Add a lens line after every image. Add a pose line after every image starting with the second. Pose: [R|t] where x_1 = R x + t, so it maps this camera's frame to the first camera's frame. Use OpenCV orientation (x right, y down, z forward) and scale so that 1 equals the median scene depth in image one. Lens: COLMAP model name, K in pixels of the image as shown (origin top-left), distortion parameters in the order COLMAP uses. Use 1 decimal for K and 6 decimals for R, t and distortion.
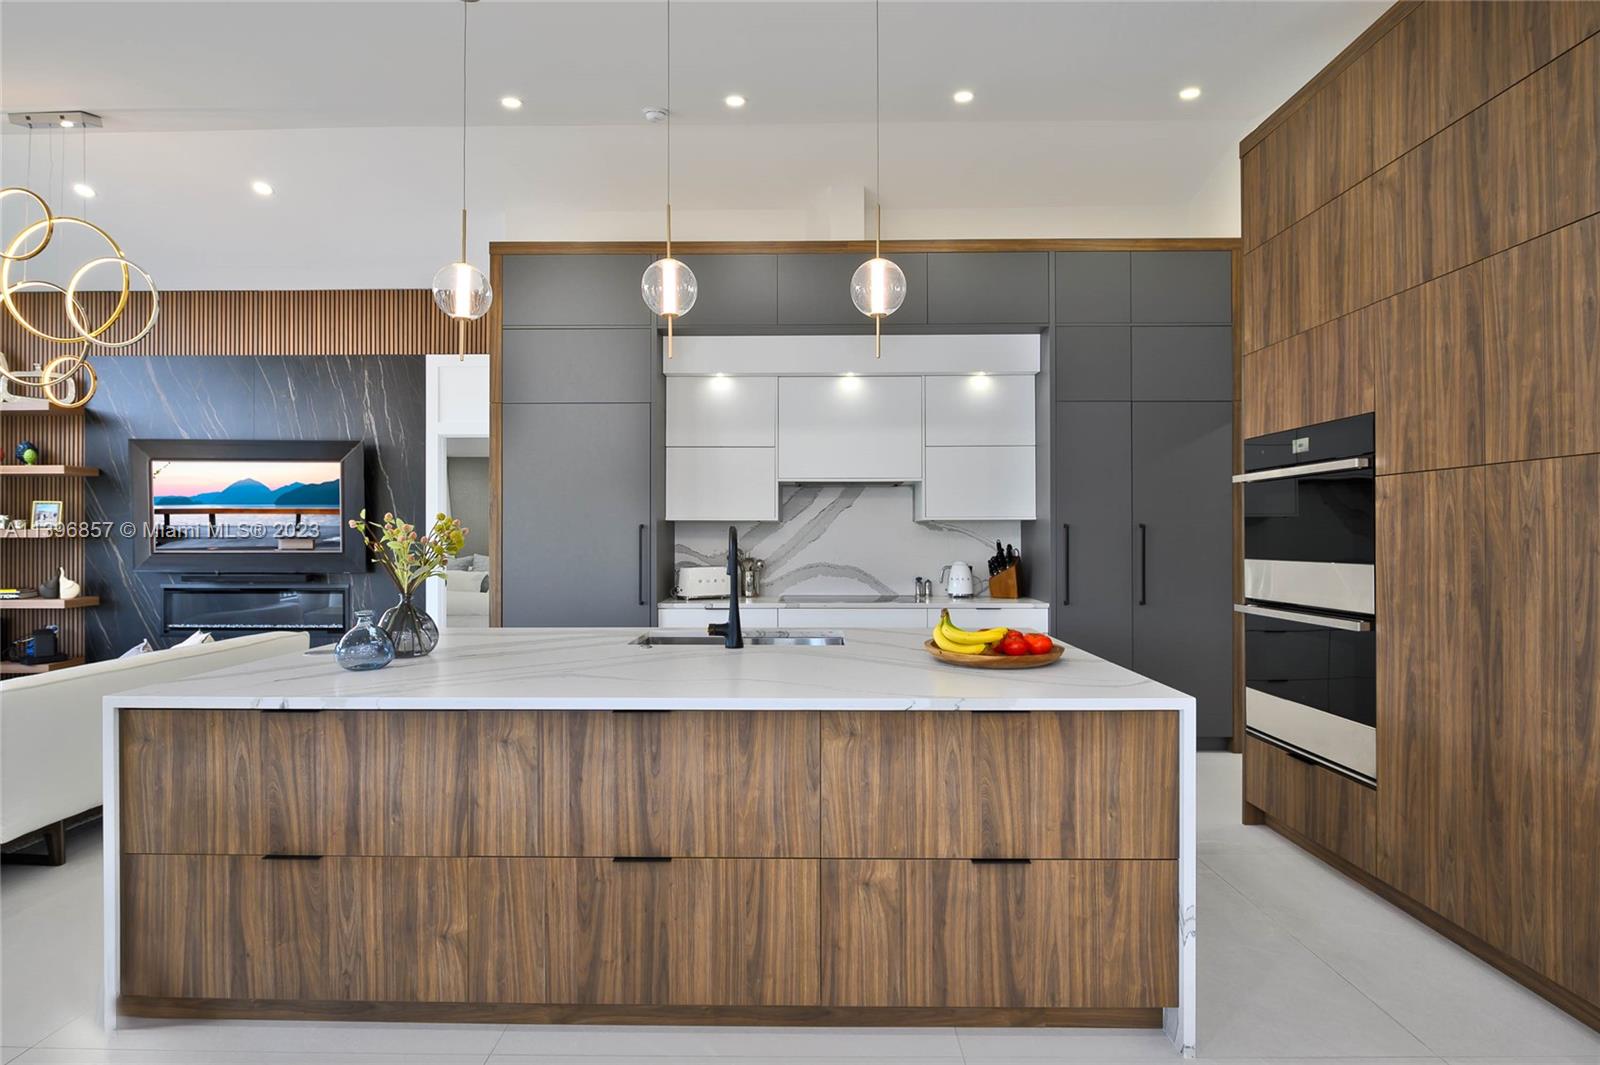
lens RADIAL K [[738.3, 0, 792.5], [0, 738.3, 531.4], [0, 0, 1]] dist [-0.008805, -0.000123]
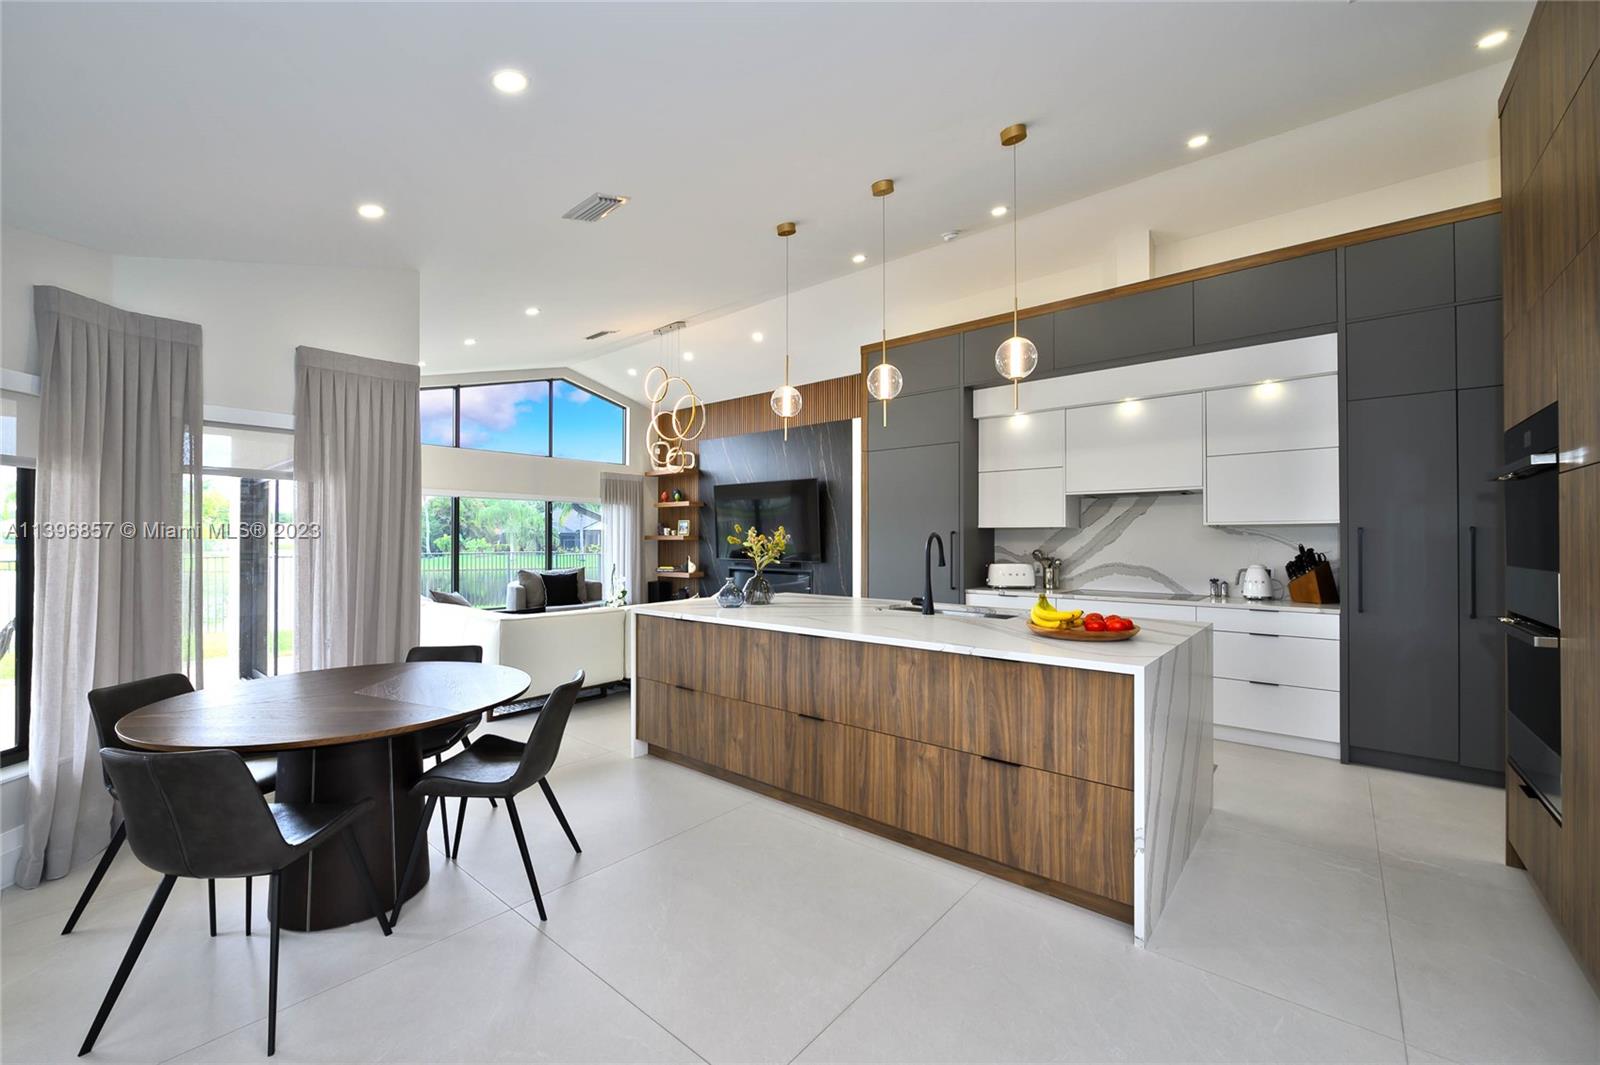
lens RADIAL K [[634.7, 0, 795.7], [0, 634.7, 532.7], [0, 0, 1]] dist [-0.011531, -0.000286]
pose [[0.770477, -0.005150, -0.637447, 0.622472], [0.002134, 0.999983, -0.005500, -0.000972], [0.637464, 0.002878, 0.770475, -0.185314]]
